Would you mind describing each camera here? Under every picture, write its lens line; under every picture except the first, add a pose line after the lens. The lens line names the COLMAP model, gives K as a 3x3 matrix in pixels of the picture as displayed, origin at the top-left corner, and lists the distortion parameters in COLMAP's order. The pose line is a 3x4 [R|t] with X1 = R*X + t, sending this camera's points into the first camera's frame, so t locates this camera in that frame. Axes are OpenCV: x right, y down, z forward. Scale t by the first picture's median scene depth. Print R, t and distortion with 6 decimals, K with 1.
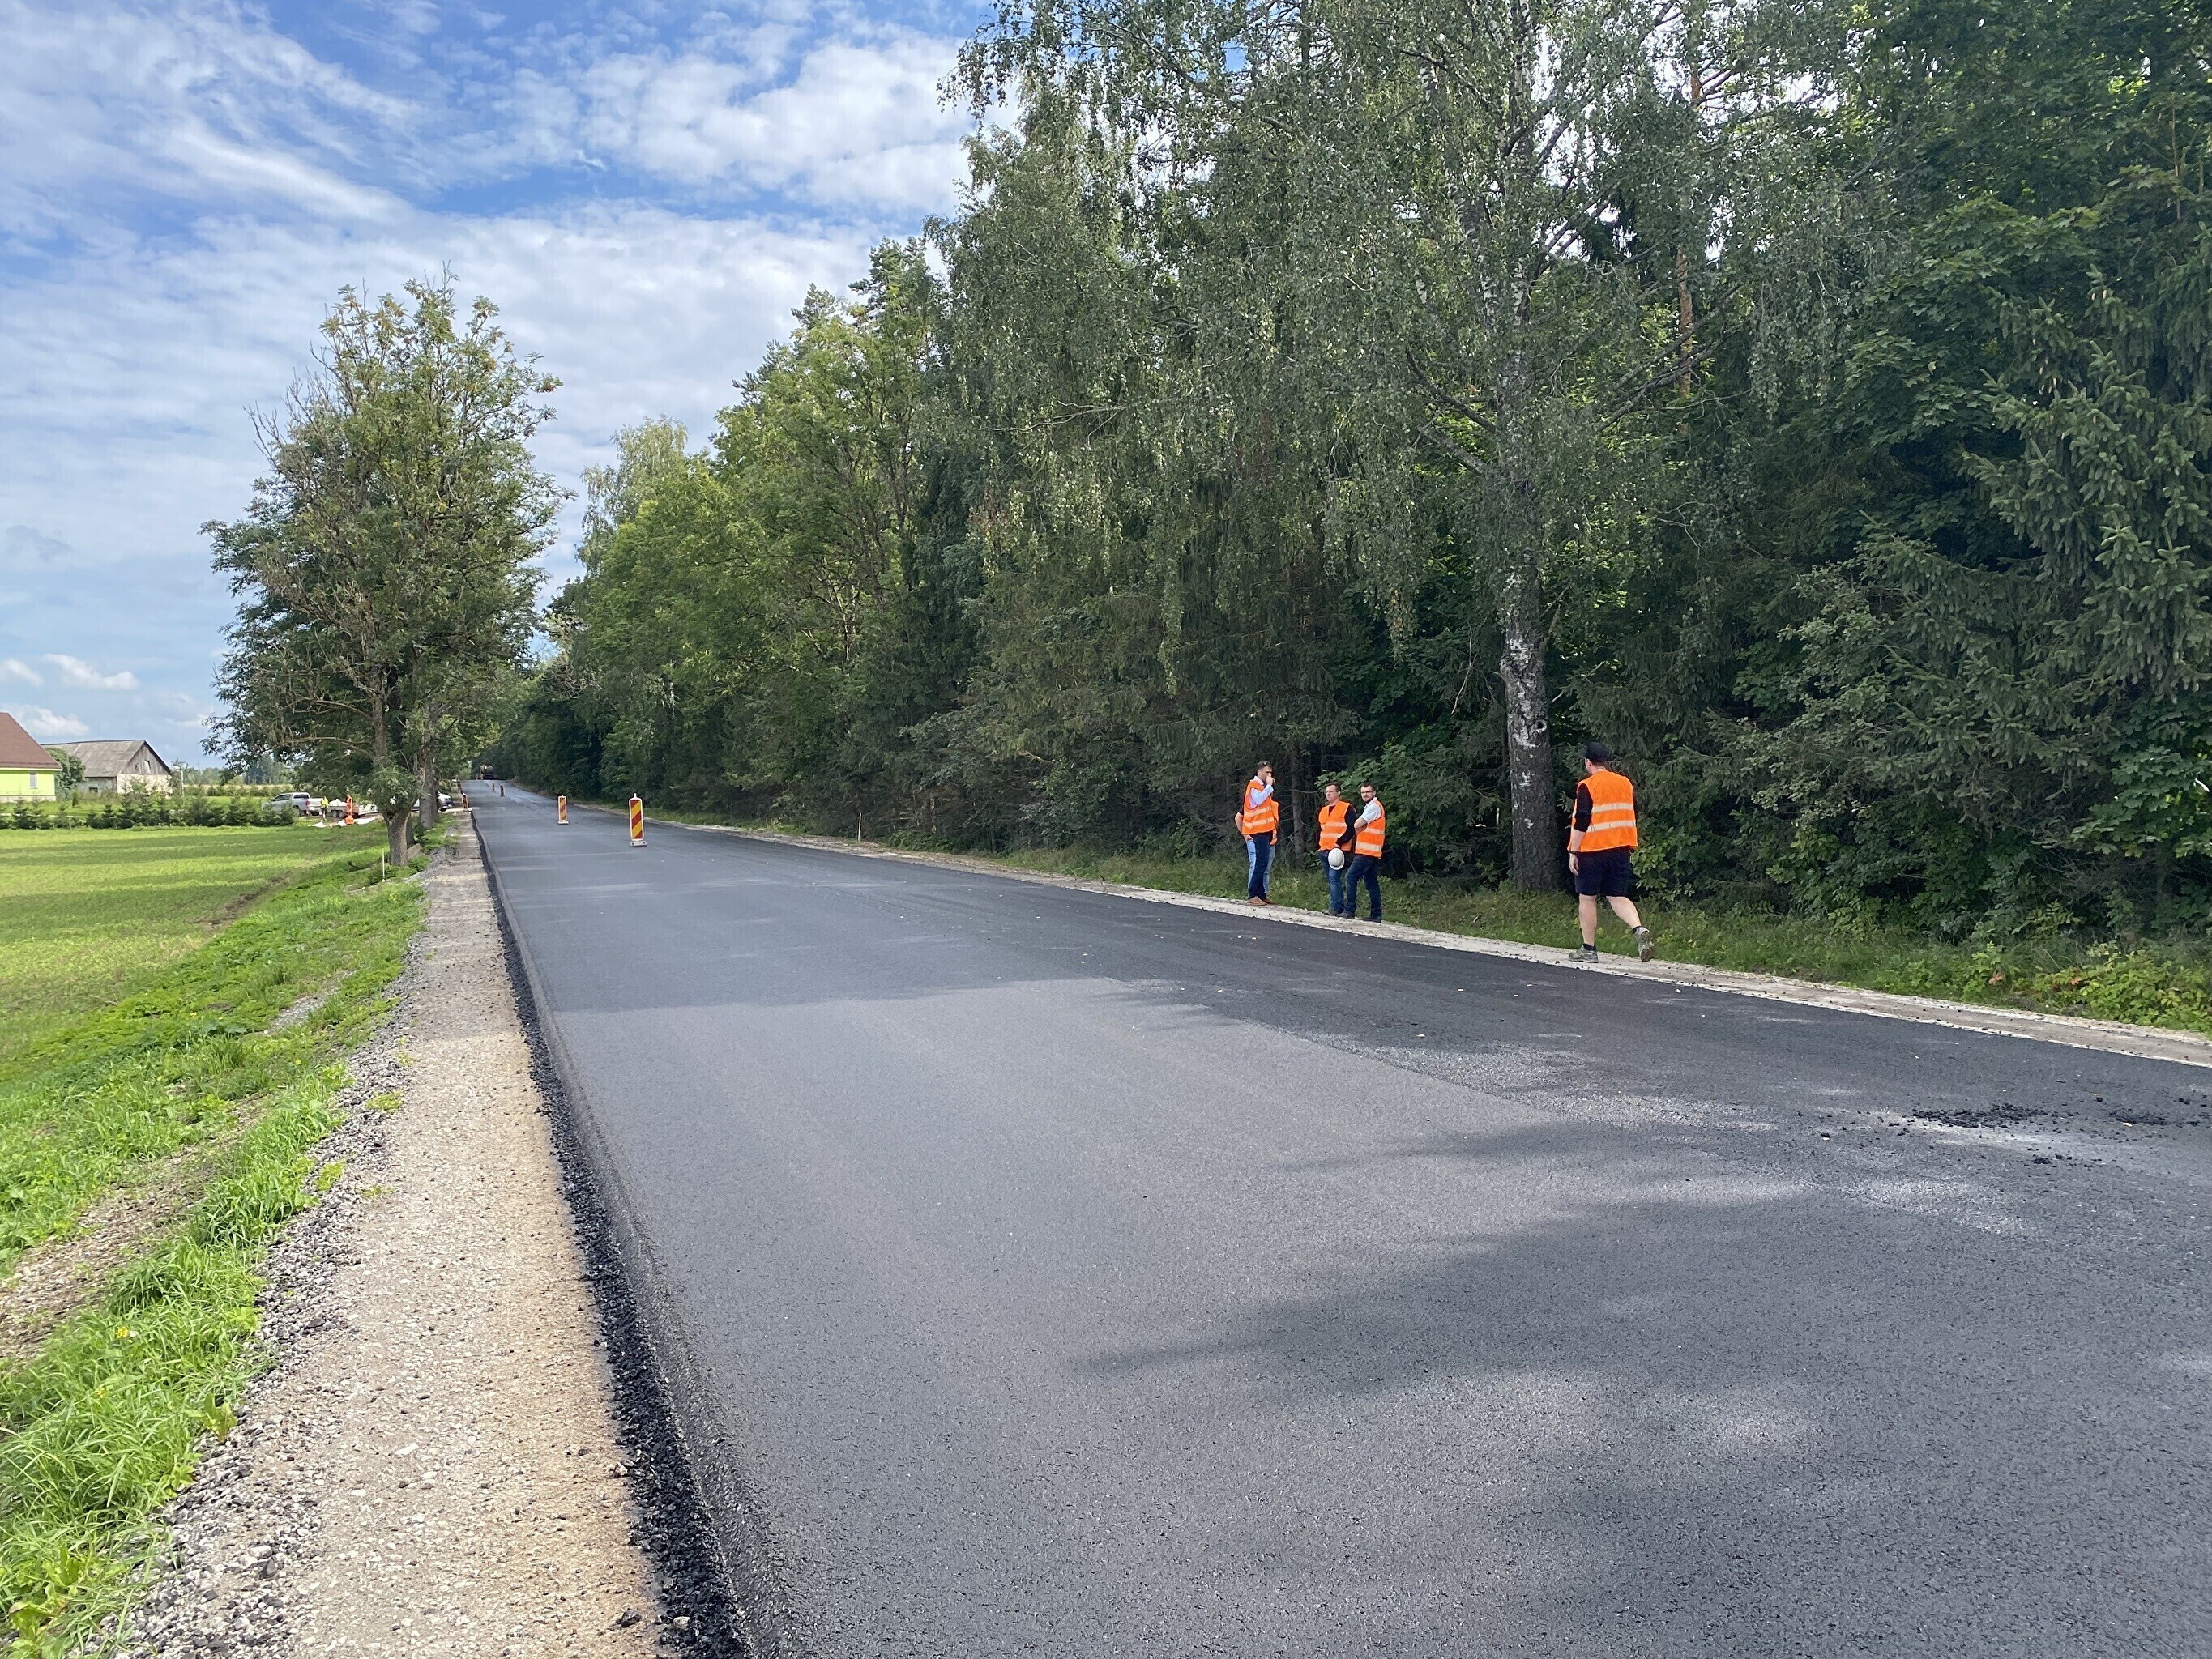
lens RADIAL K [[1675.4, 0, 1103.1], [0, 1675.4, 837.0], [0, 0, 1]] dist [0.034790, -0.000606]
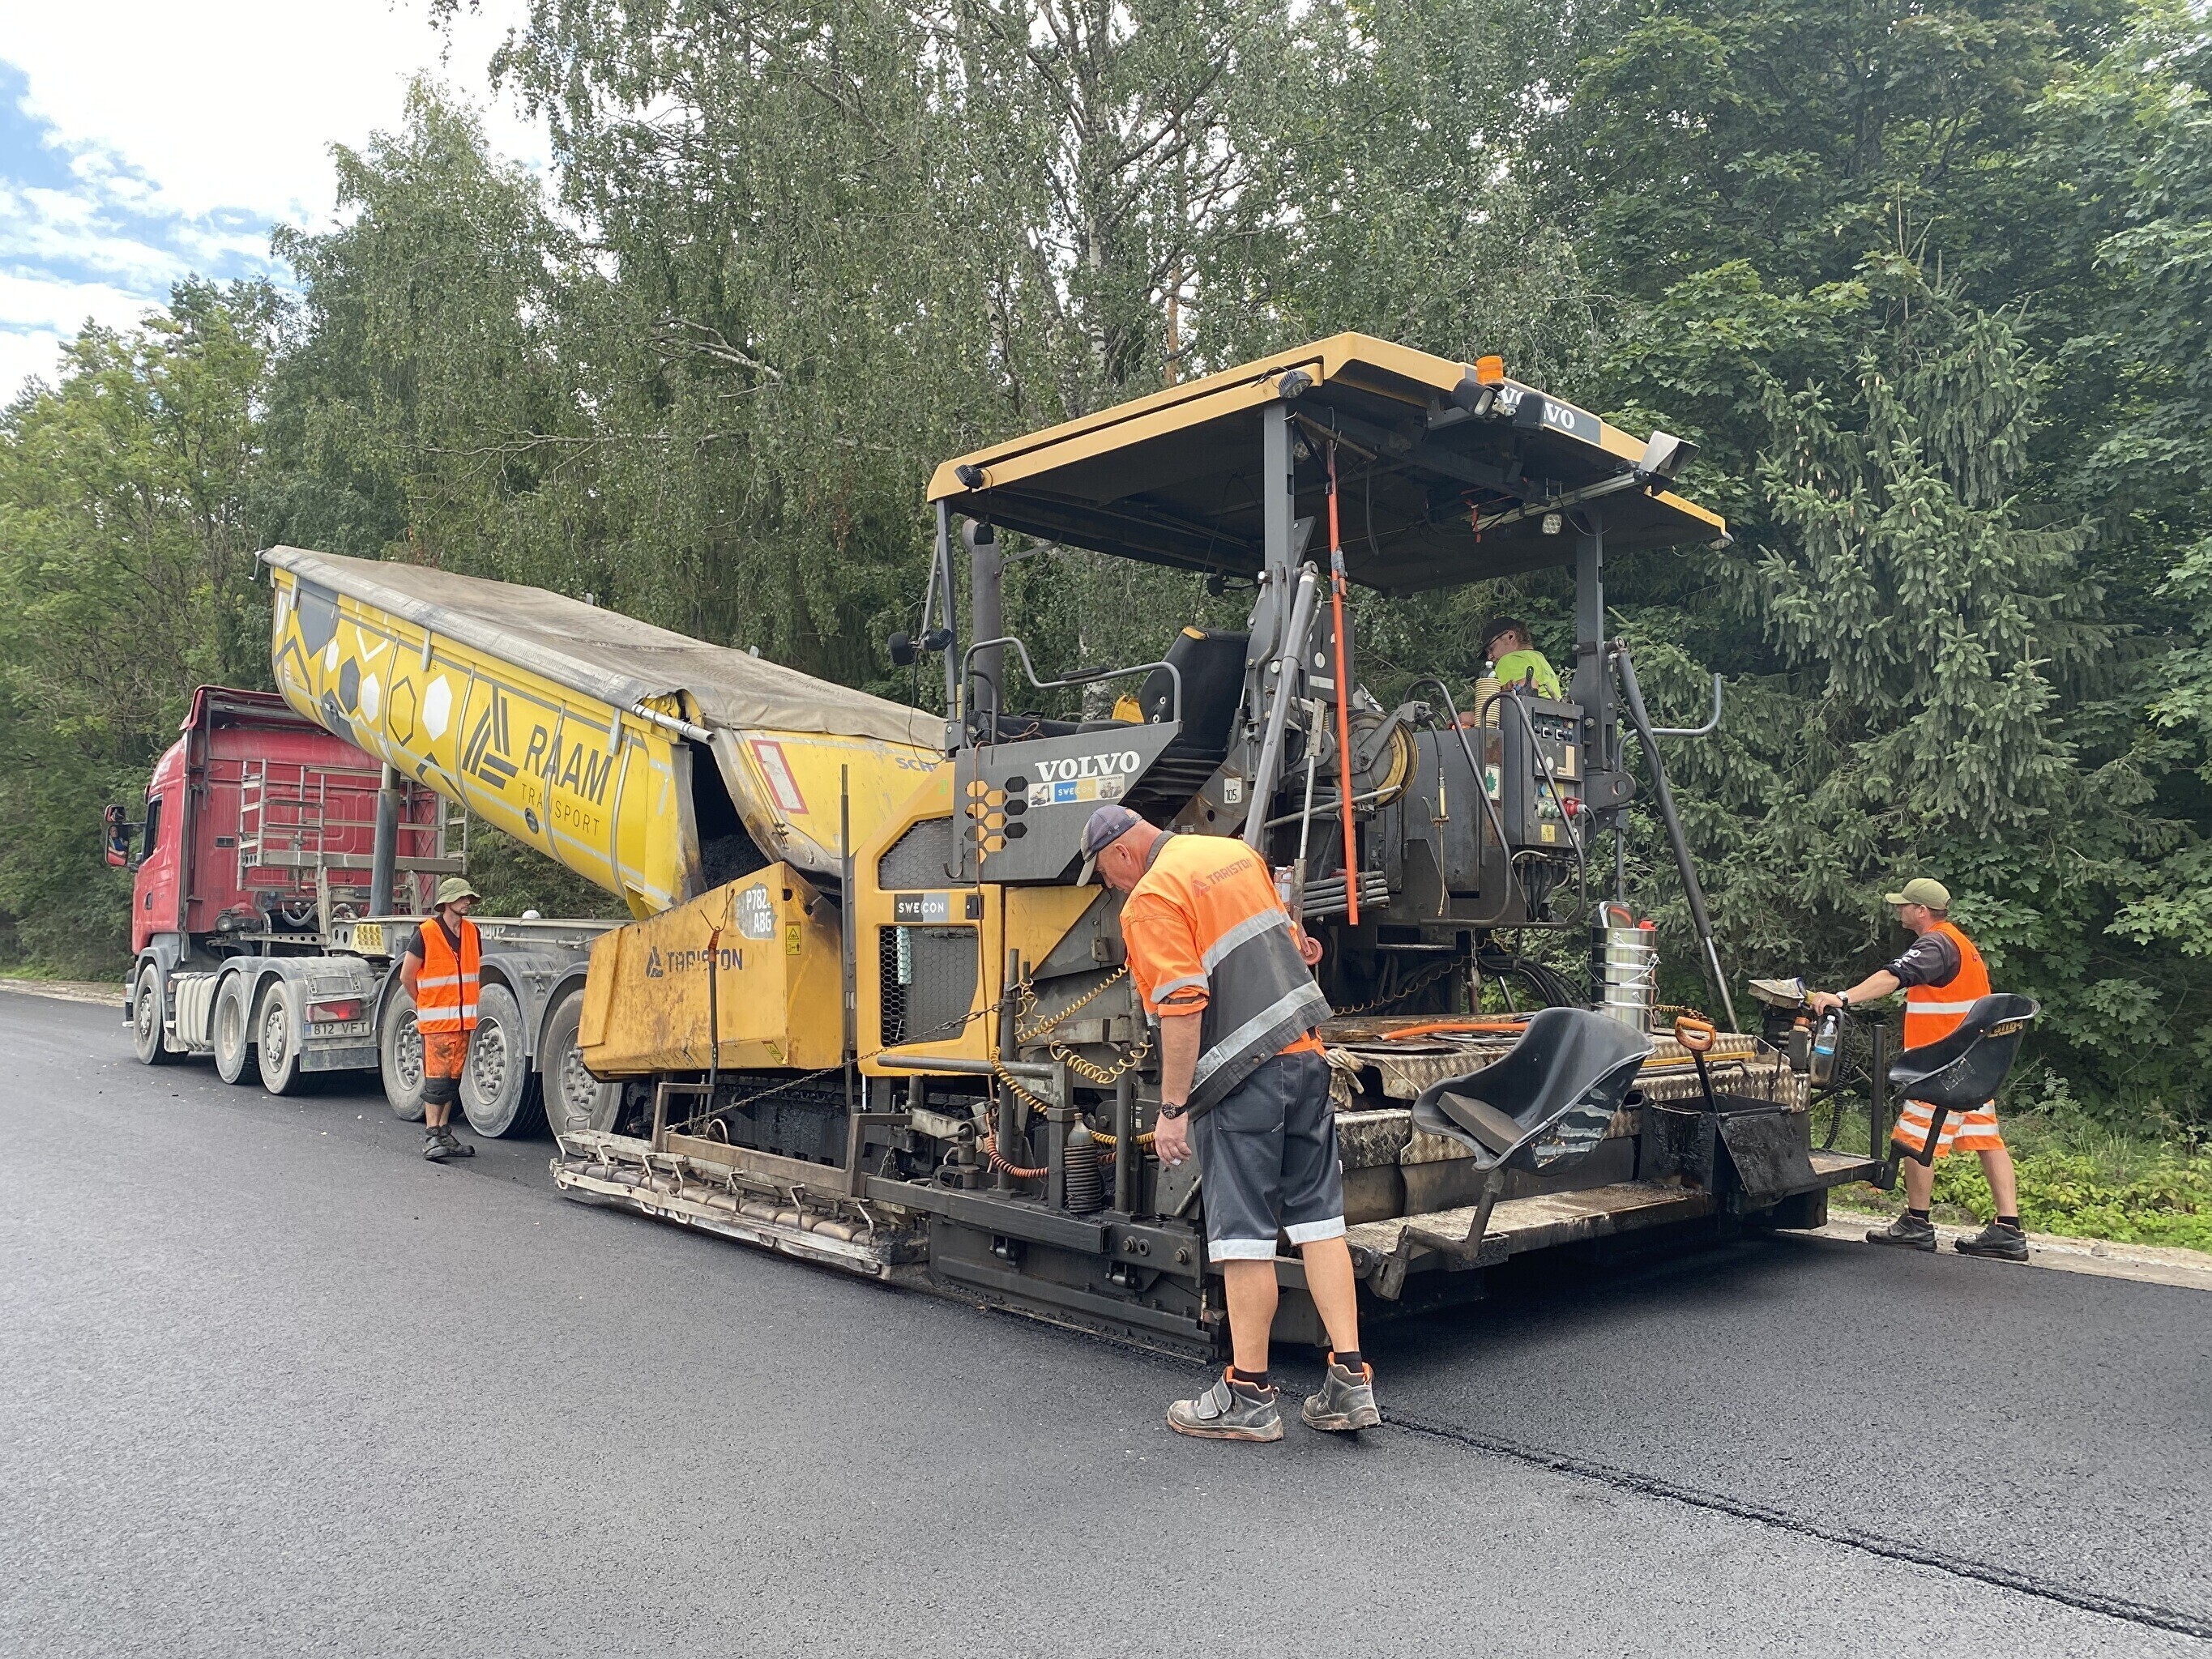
lens RADIAL K [[1689.7, 0, 1071.6], [0, 1689.7, 791.8], [0, 0, 1]] dist [0.003690, -0.005948]
pose [[0.929088, 0.035242, 0.368175, -0.075743], [0.003127, 0.994666, -0.103099, -0.010495], [-0.369845, 0.096939, 0.924023, 0.230685]]
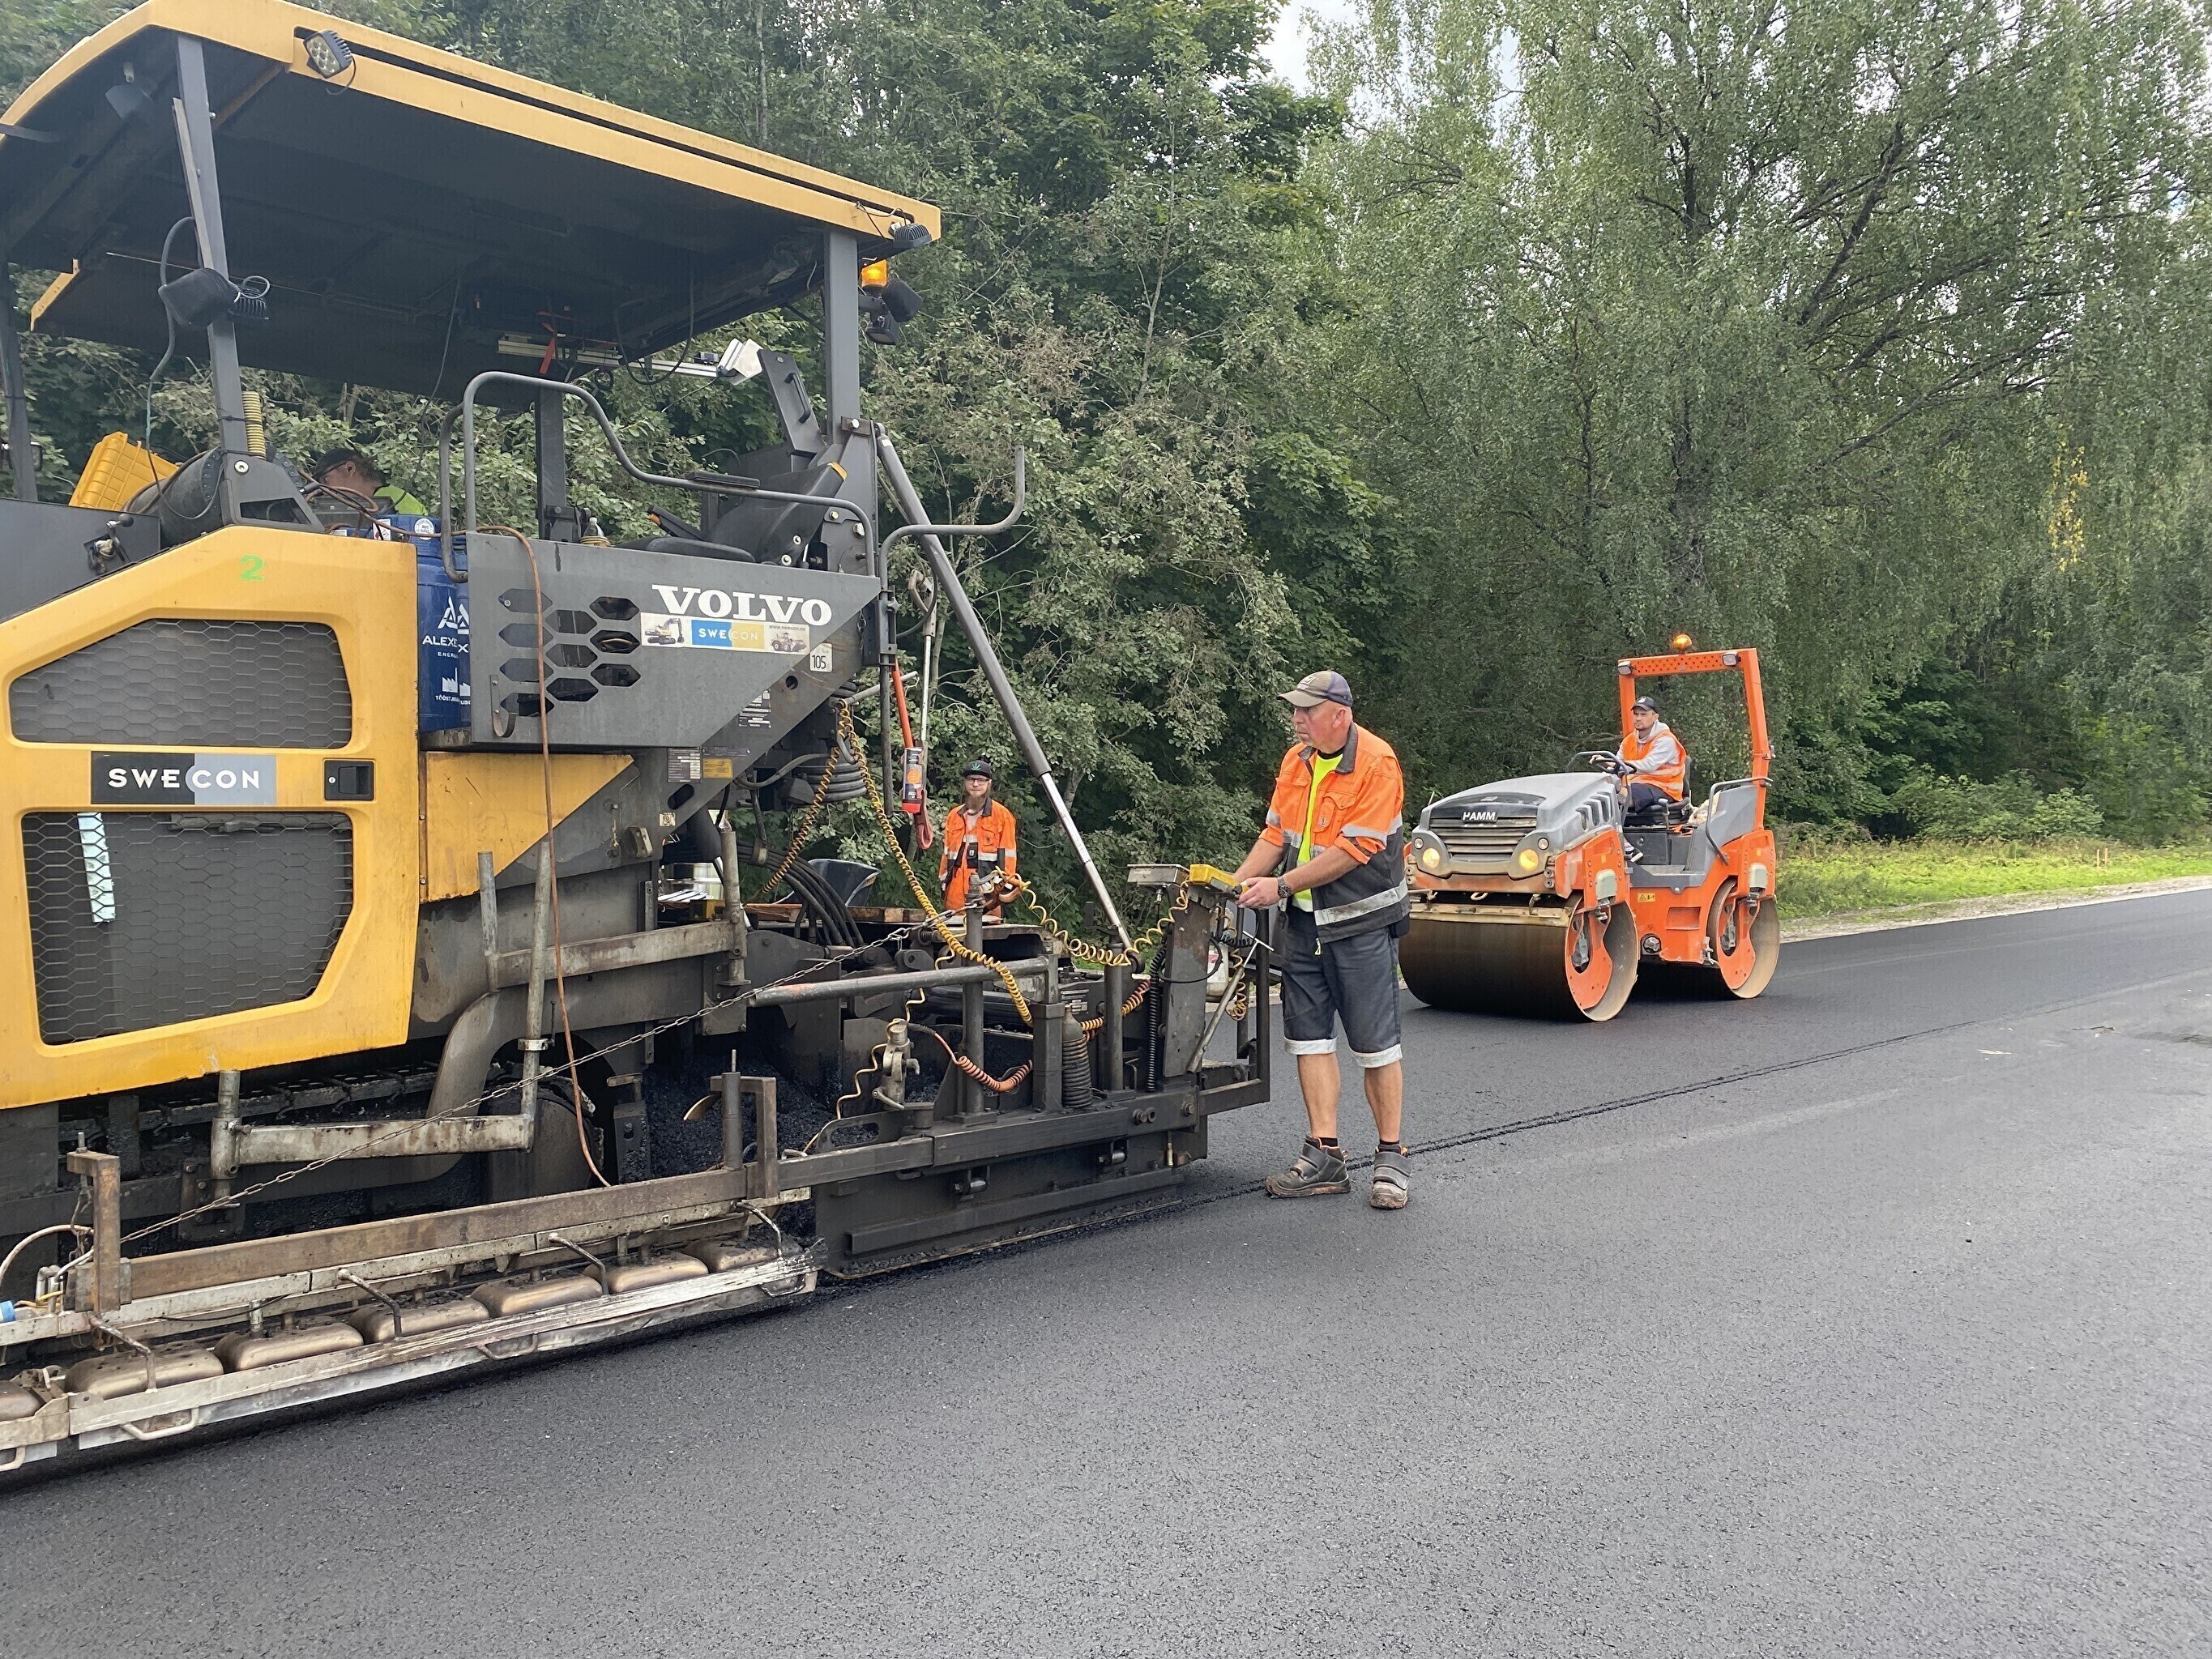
lens RADIAL K [[1726.8, 0, 1113.7], [0, 1726.8, 869.3], [0, 0, 1]] dist [0.001867, -0.001756]
pose [[-0.421967, -0.027170, 0.906204, -0.128600], [0.027918, 0.998687, 0.042943, -0.013656], [-0.906181, 0.043419, -0.420655, 0.368007]]
